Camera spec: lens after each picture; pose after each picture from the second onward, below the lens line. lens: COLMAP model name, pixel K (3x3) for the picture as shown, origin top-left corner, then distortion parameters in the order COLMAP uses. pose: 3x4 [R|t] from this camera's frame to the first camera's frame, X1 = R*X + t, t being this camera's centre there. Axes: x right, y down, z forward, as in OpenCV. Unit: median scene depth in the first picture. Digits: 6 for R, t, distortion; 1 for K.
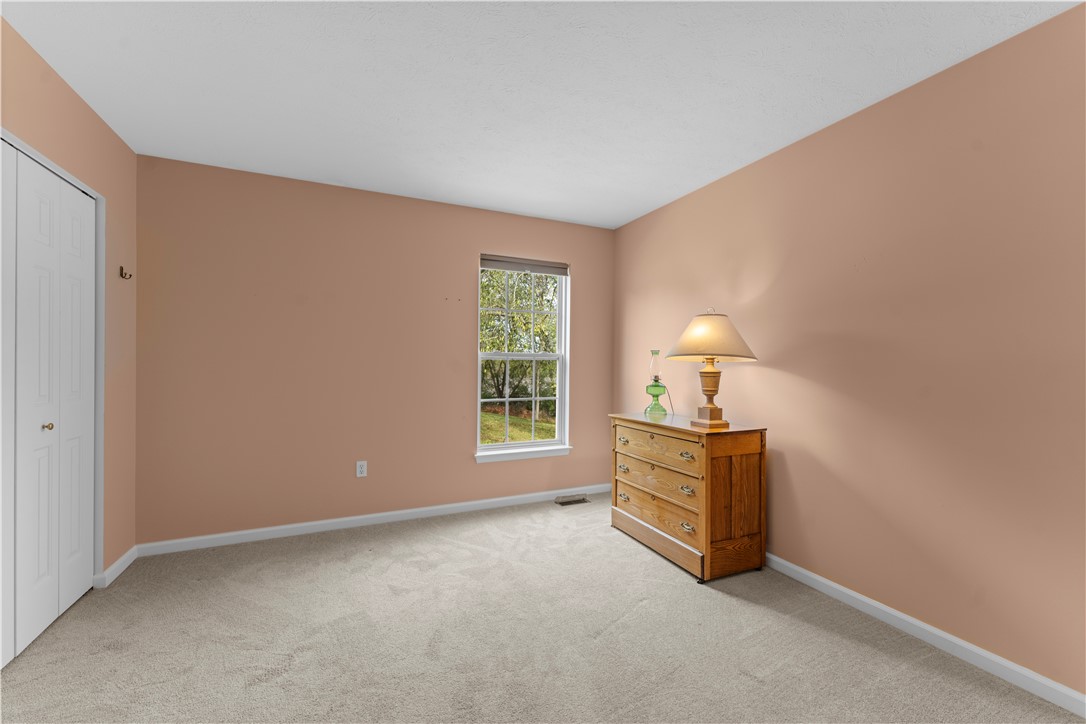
lens RADIAL K [[435.8, 0, 540.0], [0, 435.8, 362.3], [0, 0, 1]] dist [0.001561, -0.000264]
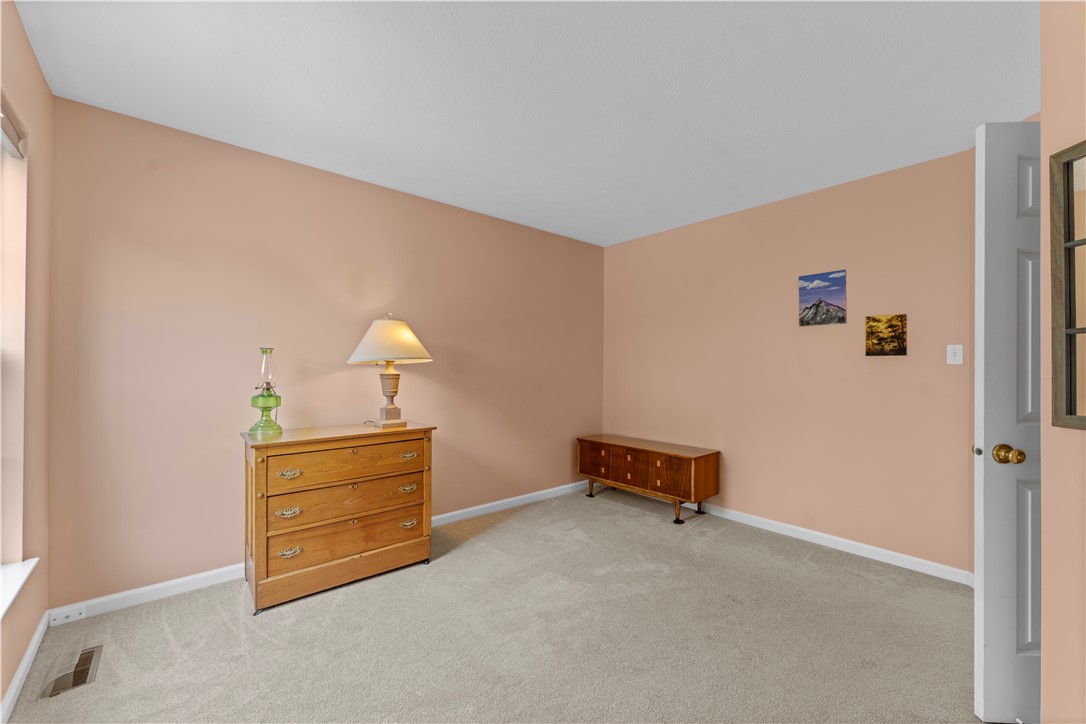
lens RADIAL K [[435.8, 0, 540.6], [0, 435.8, 368.2], [0, 0, 1]] dist [0.001561, -0.000264]
pose [[-0.294193, 0.001876, 0.955744, -0.666772], [-0.004322, 0.999985, -0.003293, 0.009043], [-0.955736, -0.005100, -0.294181, 0.897884]]
